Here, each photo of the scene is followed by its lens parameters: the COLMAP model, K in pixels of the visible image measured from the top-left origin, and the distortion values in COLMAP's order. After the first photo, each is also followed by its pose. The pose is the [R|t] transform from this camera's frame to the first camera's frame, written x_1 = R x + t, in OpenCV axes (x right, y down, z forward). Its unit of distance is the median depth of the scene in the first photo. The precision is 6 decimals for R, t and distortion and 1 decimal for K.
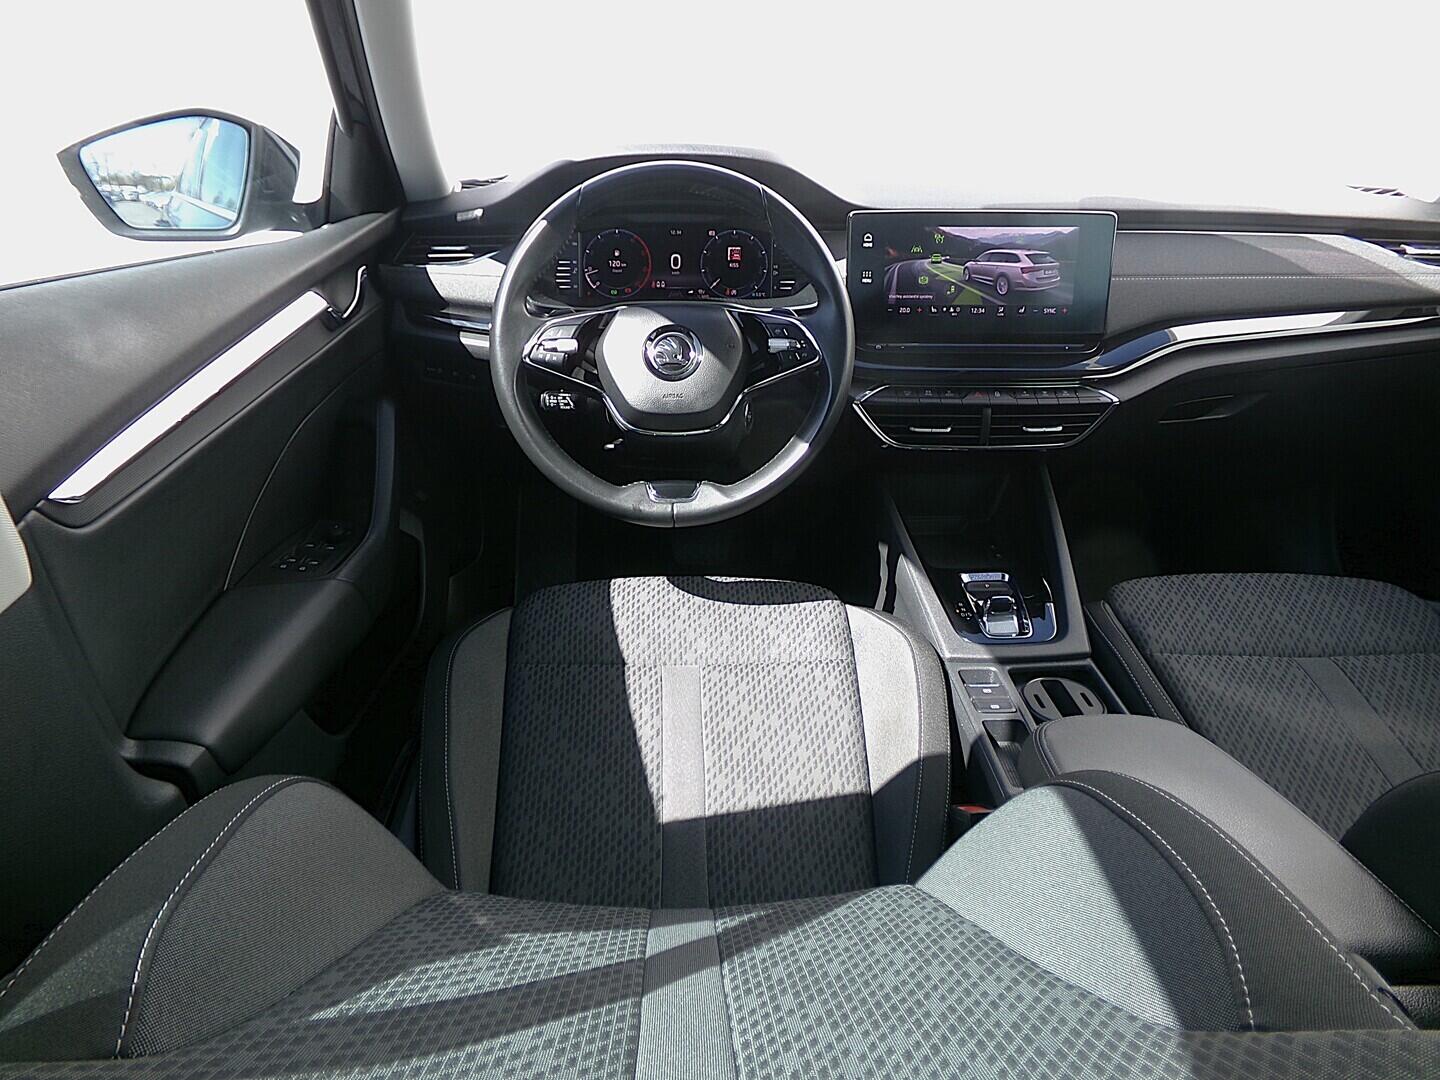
lens RADIAL K [[1029.8, 0, 720.0], [0, 1029.8, 540.0], [0, 0, 1]] dist [-0.103751, 0.183221]
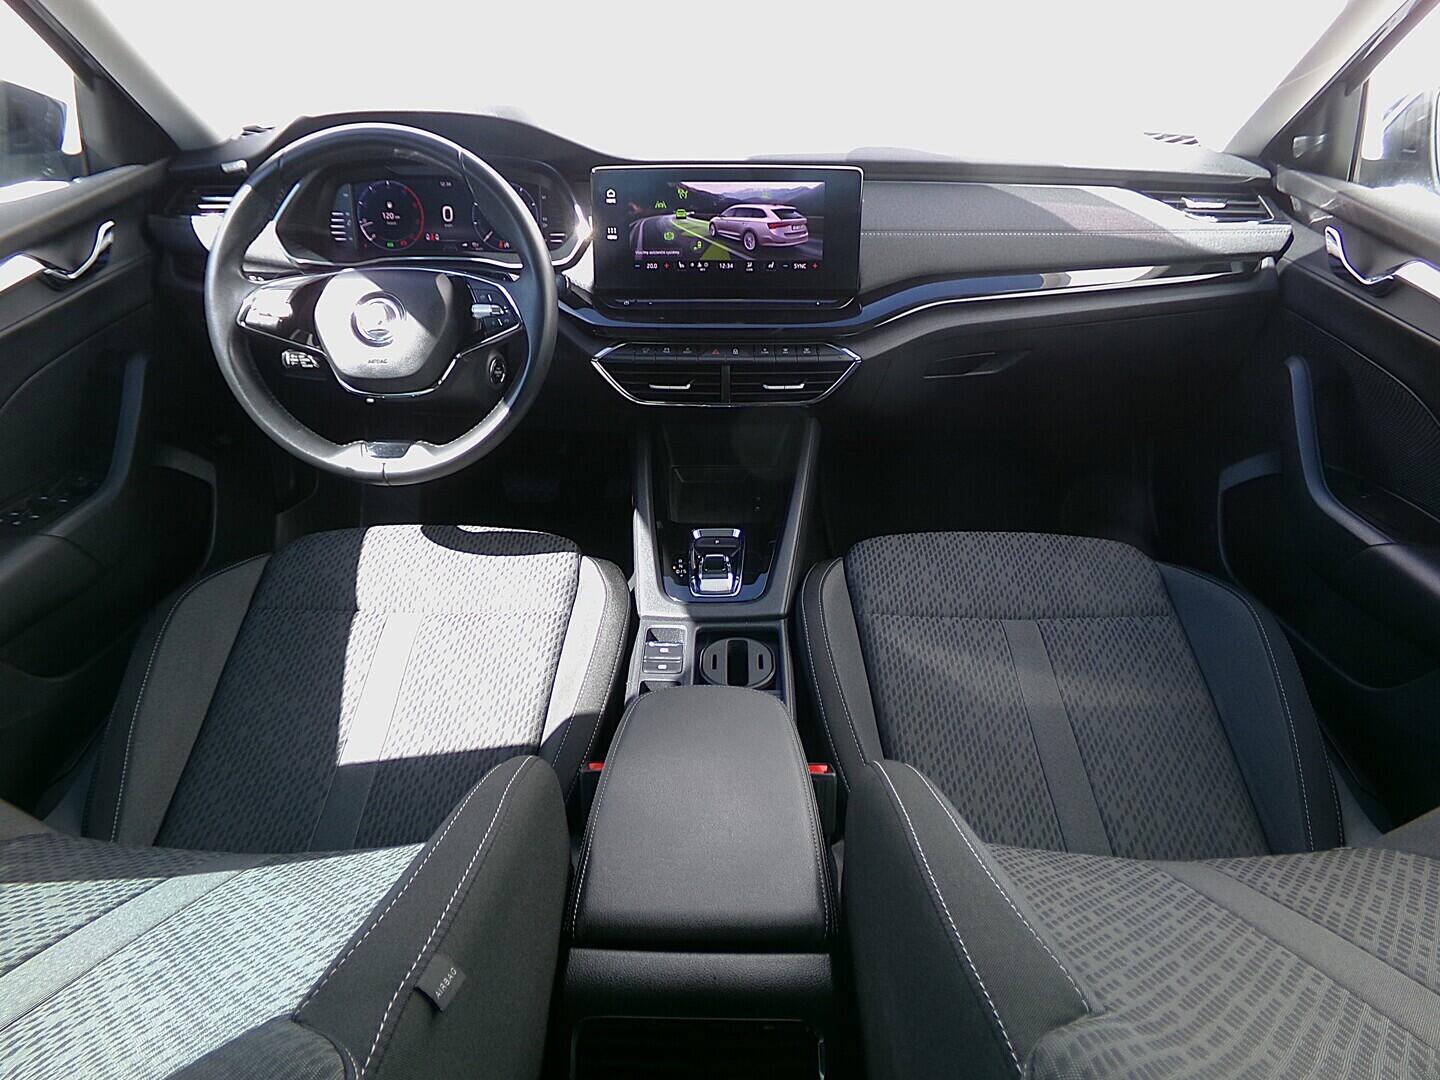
lens RADIAL K [[1029.8, 0, 720.0], [0, 1029.8, 540.0], [0, 0, 1]] dist [-0.103751, 0.183221]
pose [[0.998651, 0.019360, -0.048173, 0.303730], [-0.014814, 0.995557, 0.092991, -0.051292], [0.049759, -0.092152, 0.994501, -0.023120]]
